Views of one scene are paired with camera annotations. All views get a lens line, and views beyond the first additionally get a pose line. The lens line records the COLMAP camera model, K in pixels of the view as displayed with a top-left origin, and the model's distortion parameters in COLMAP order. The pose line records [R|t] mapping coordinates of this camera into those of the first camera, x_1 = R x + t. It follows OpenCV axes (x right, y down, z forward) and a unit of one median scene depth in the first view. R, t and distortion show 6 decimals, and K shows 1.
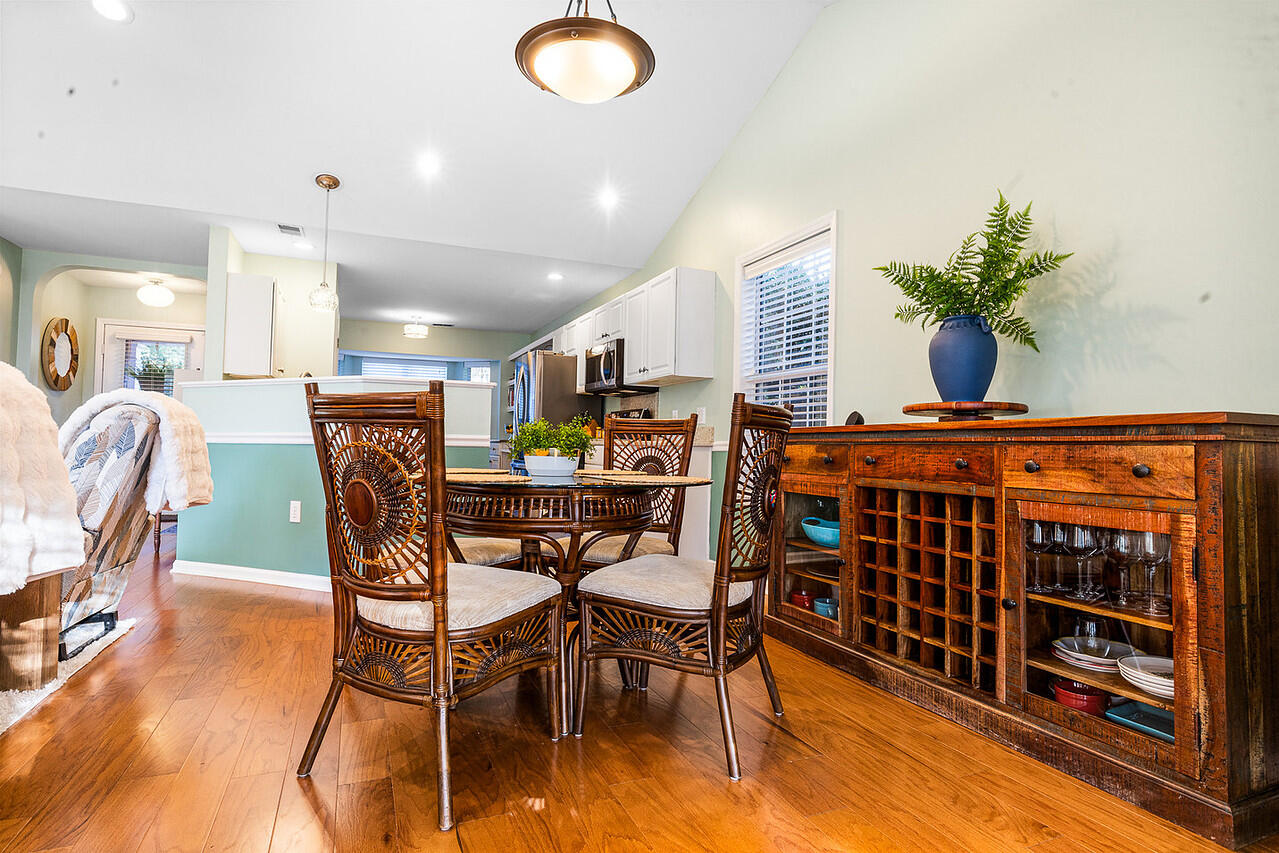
lens RADIAL K [[645.1, 0, 639.5], [0, 645.1, 426.5], [0, 0, 1]] dist [-0.029786, 0.001296]
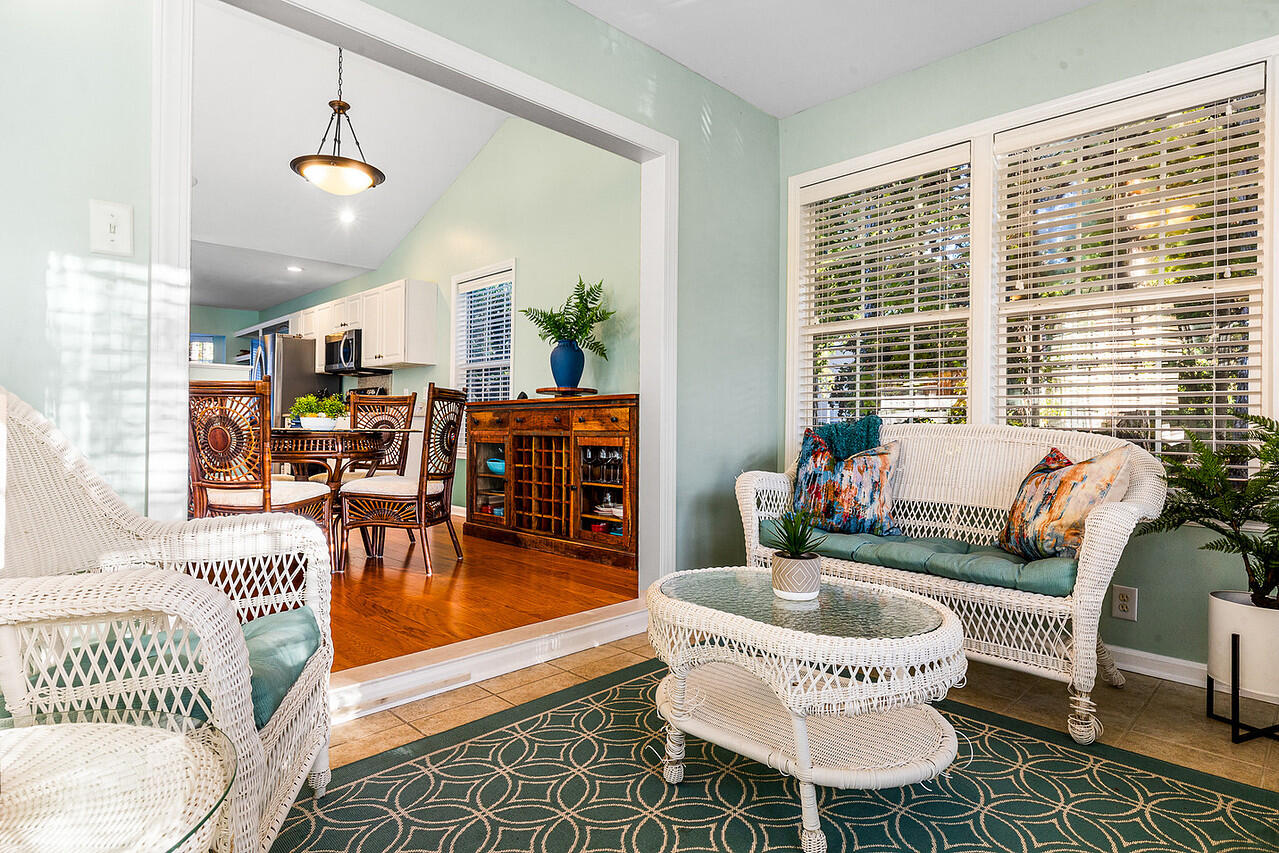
lens RADIAL K [[684.1, 0, 640.4], [0, 684.1, 420.6], [0, 0, 1]] dist [-0.000853, 0.000518]
pose [[0.931906, -0.006935, 0.362634, -0.006335], [-0.001409, 0.999740, 0.022741, 0.012764], [-0.362697, -0.021703, 0.931654, -0.916278]]
